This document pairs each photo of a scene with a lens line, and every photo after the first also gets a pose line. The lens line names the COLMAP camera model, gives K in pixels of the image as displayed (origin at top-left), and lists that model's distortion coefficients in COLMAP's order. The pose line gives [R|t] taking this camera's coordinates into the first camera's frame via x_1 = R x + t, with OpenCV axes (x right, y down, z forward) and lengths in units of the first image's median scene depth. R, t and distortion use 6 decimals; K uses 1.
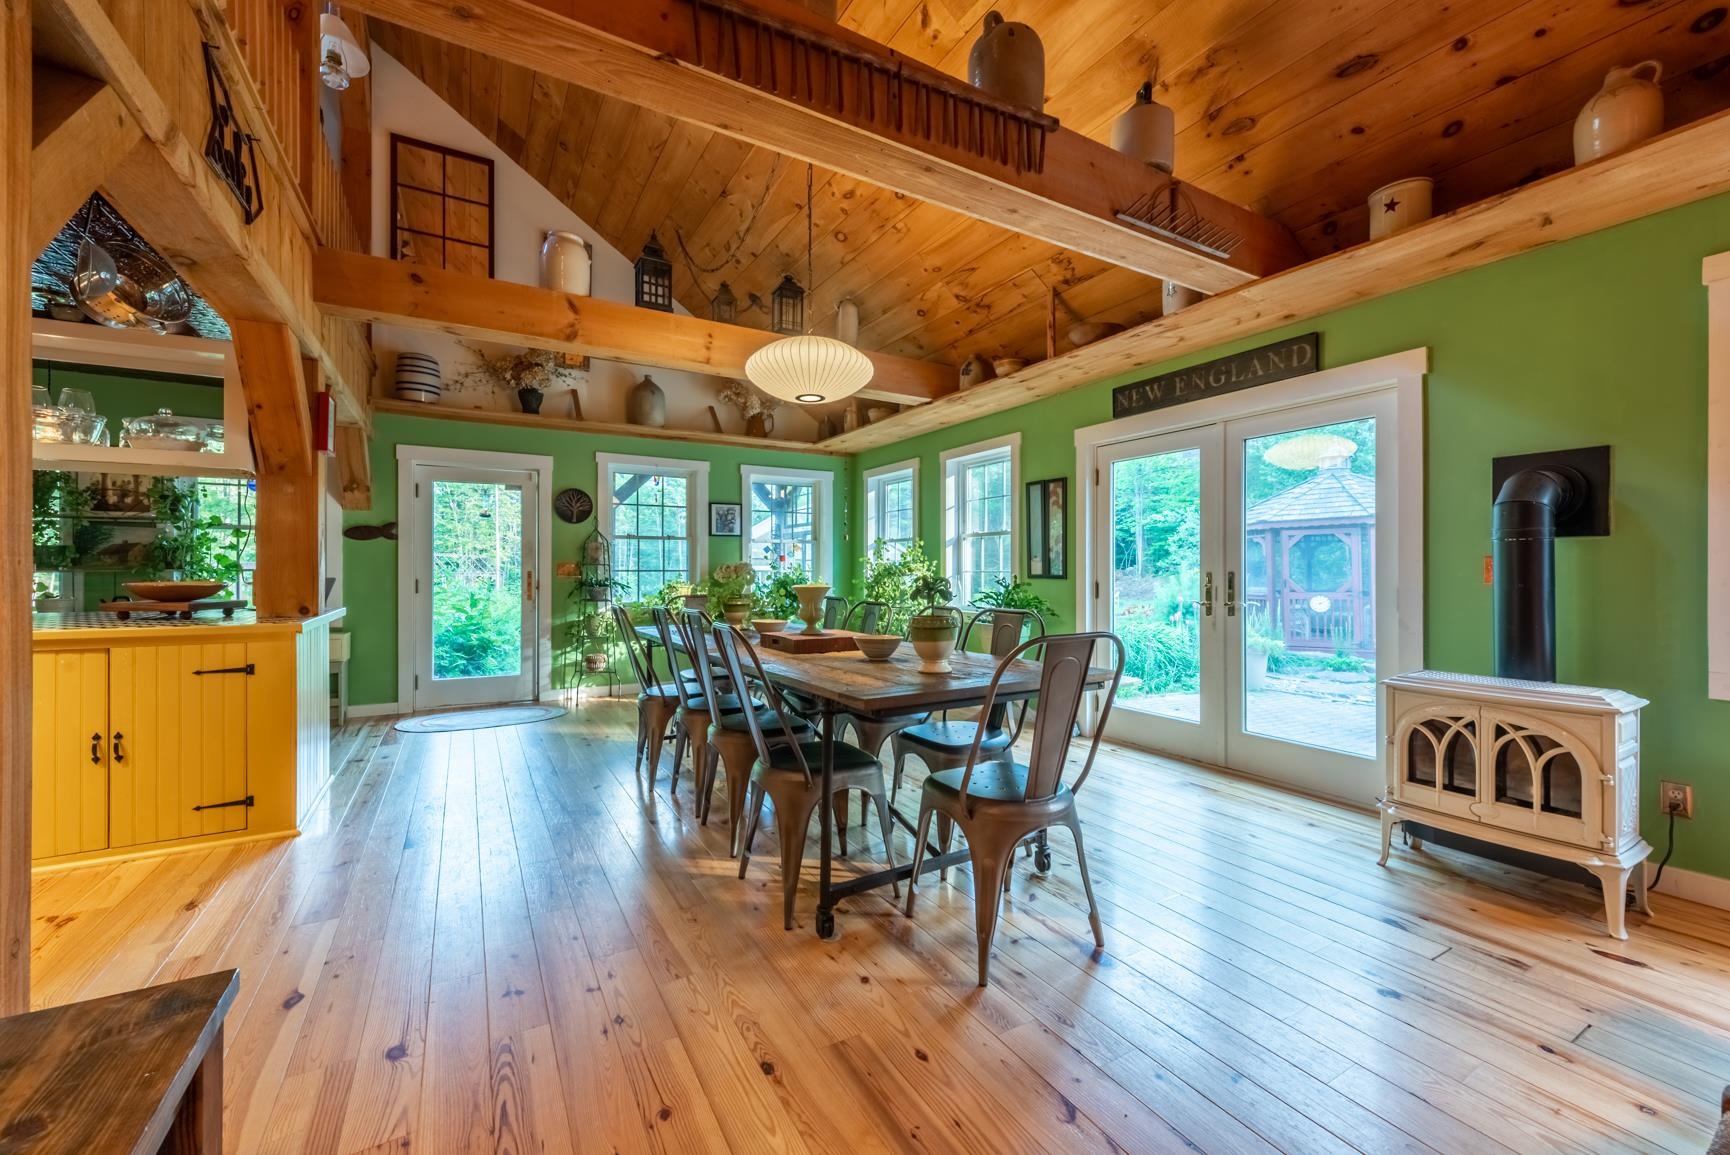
lens RADIAL K [[679.1, 0, 865.0], [0, 679.1, 577.5], [0, 0, 1]] dist [0.002580, 0.000218]
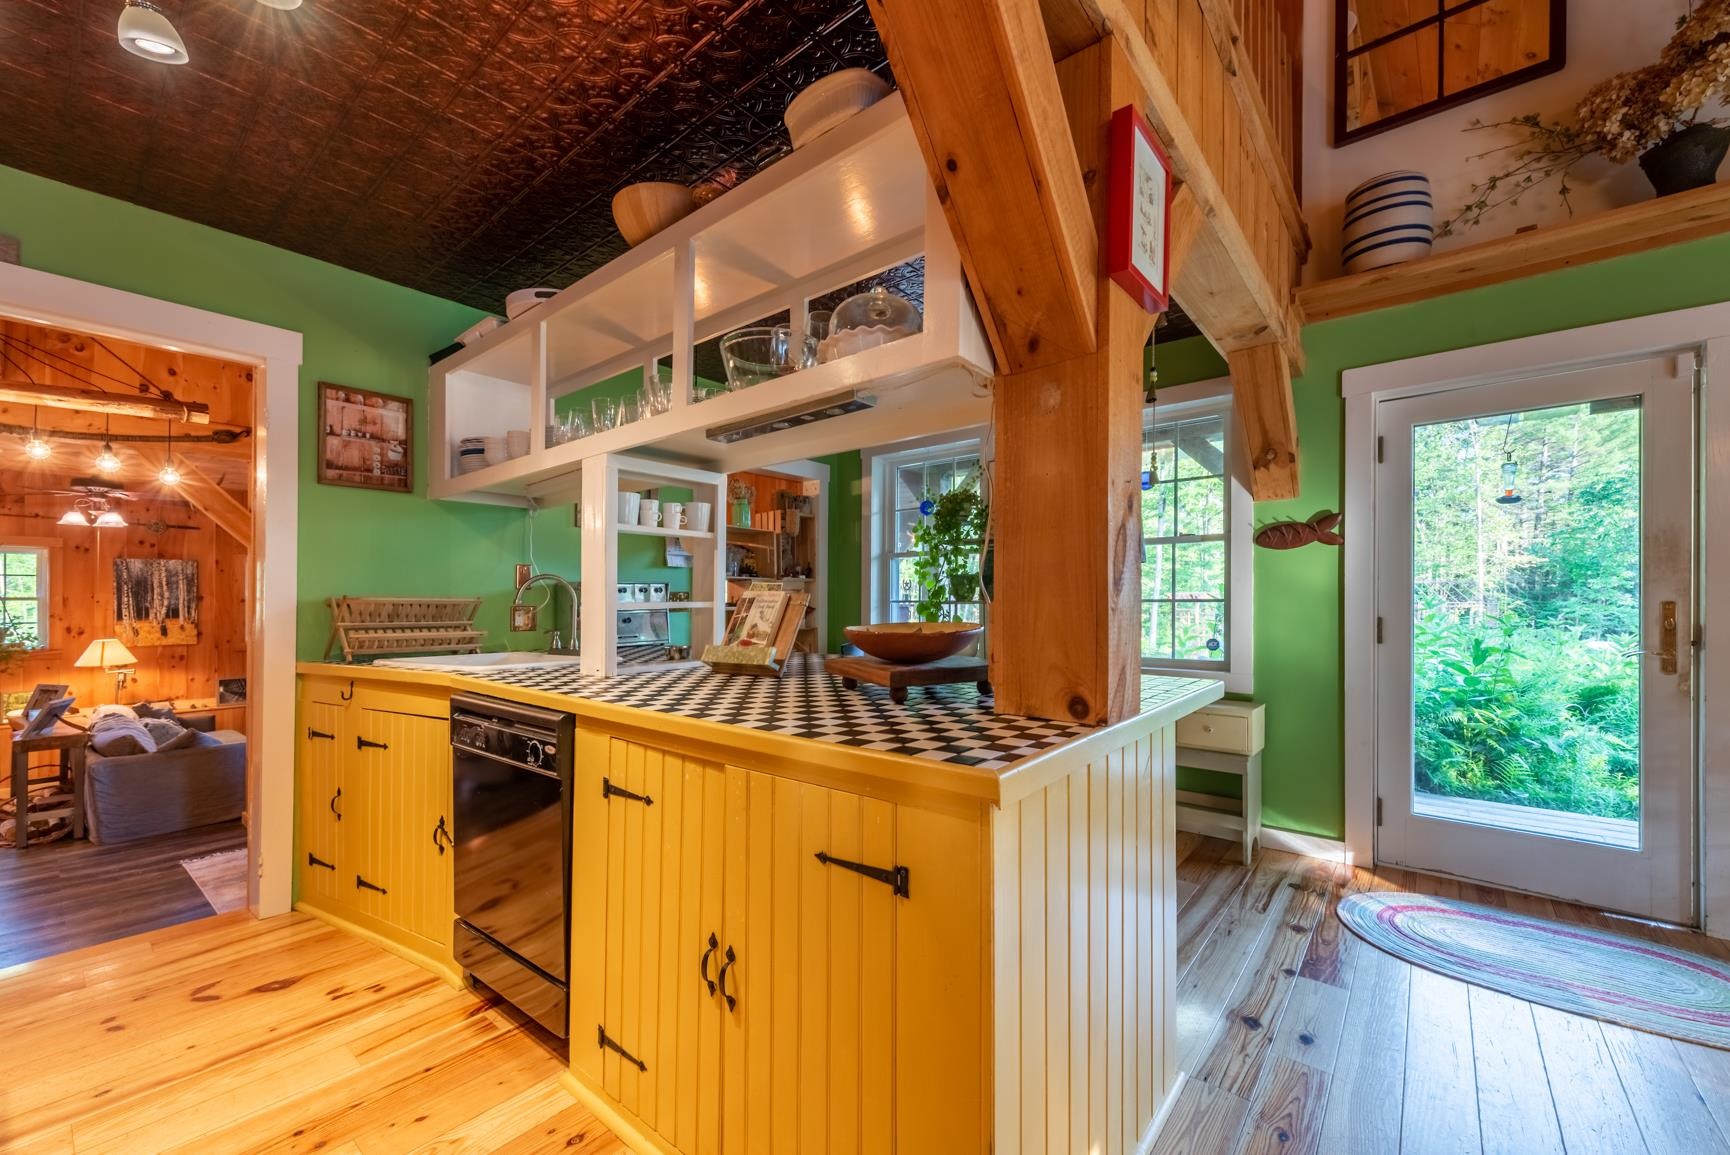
lens RADIAL K [[695.4, 0, 870.3], [0, 695.4, 602.0], [0, 0, 1]] dist [0.002685, -0.000083]
pose [[0.350639, -0.000986, -0.936510, -0.297984], [-0.006302, 0.999974, -0.003413, -0.005120], [0.936489, 0.007099, 0.350624, 0.449258]]
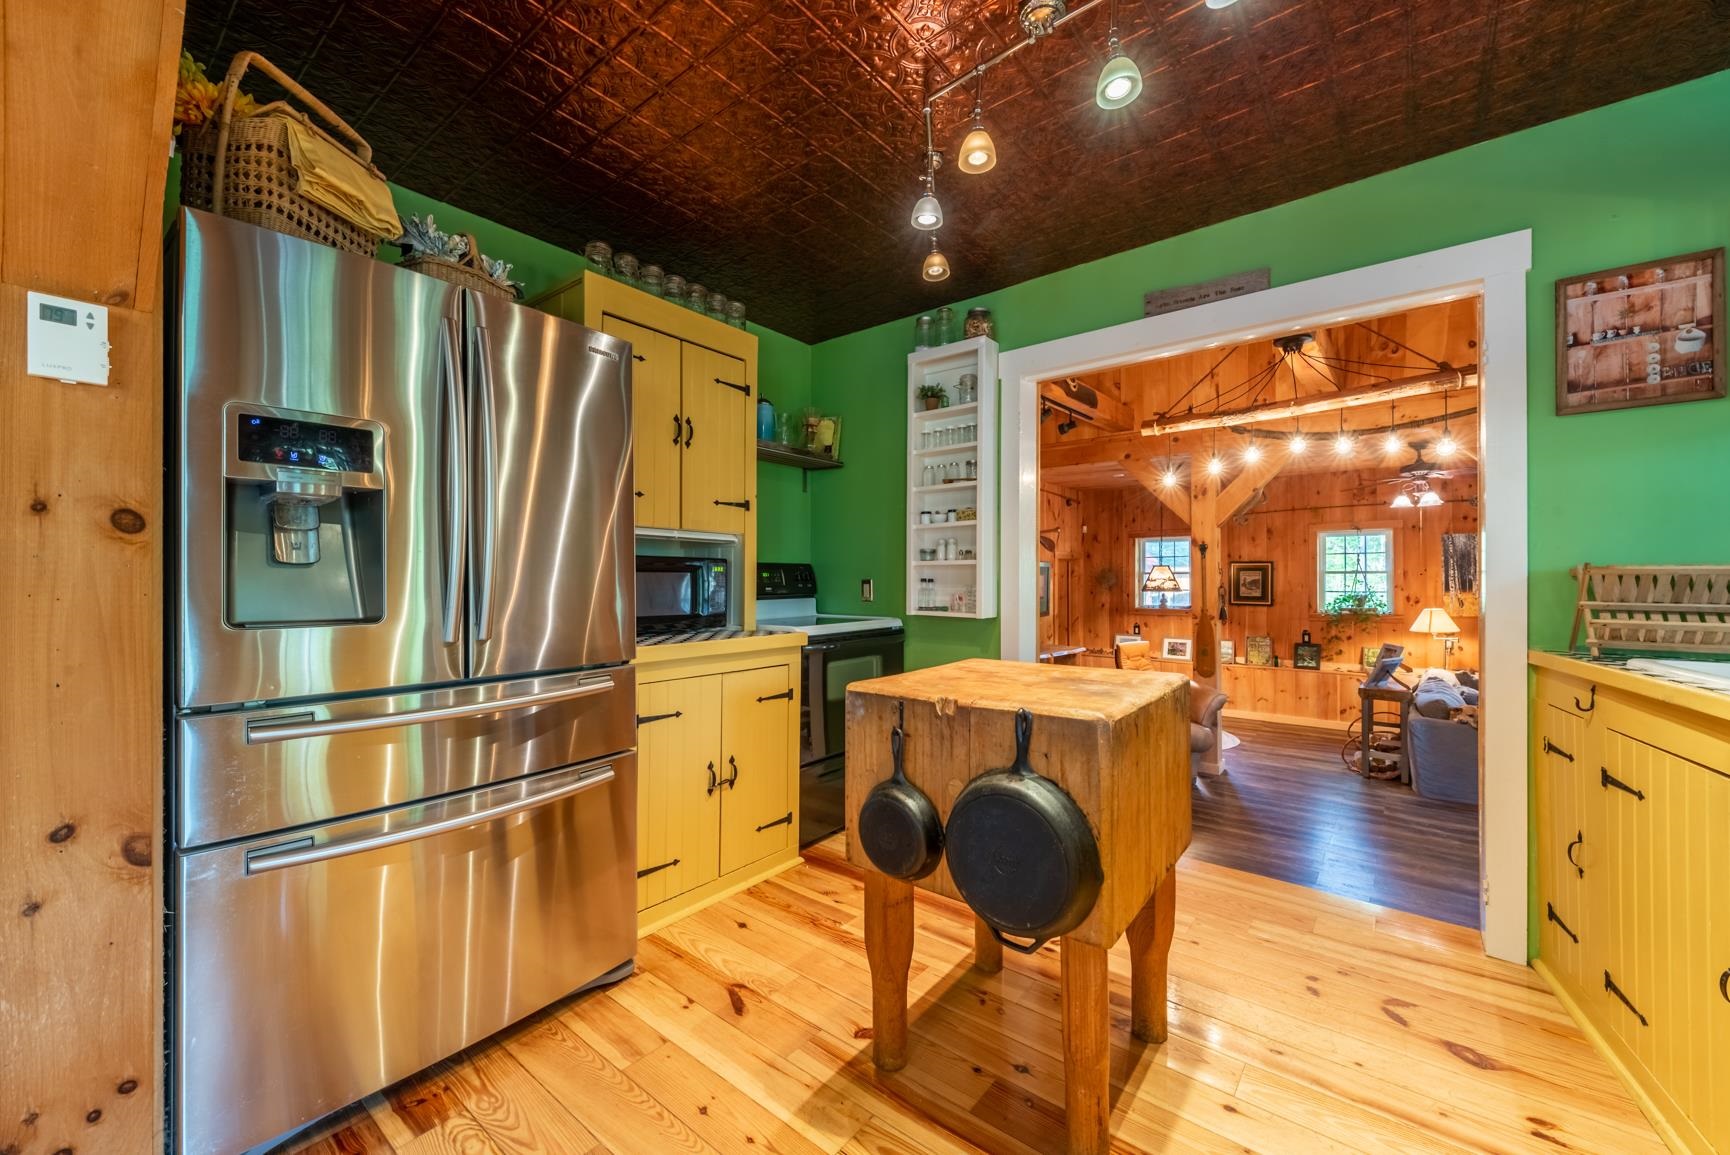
lens RADIAL K [[688.4, 0, 860.3], [0, 688.4, 567.5], [0, 0, 1]] dist [0.002302, 0.000020]
pose [[-0.932395, -0.005305, -0.361403, -0.471656], [-0.003993, 0.999982, -0.004379, -0.003483], [0.361420, -0.002640, -0.932400, 0.472028]]
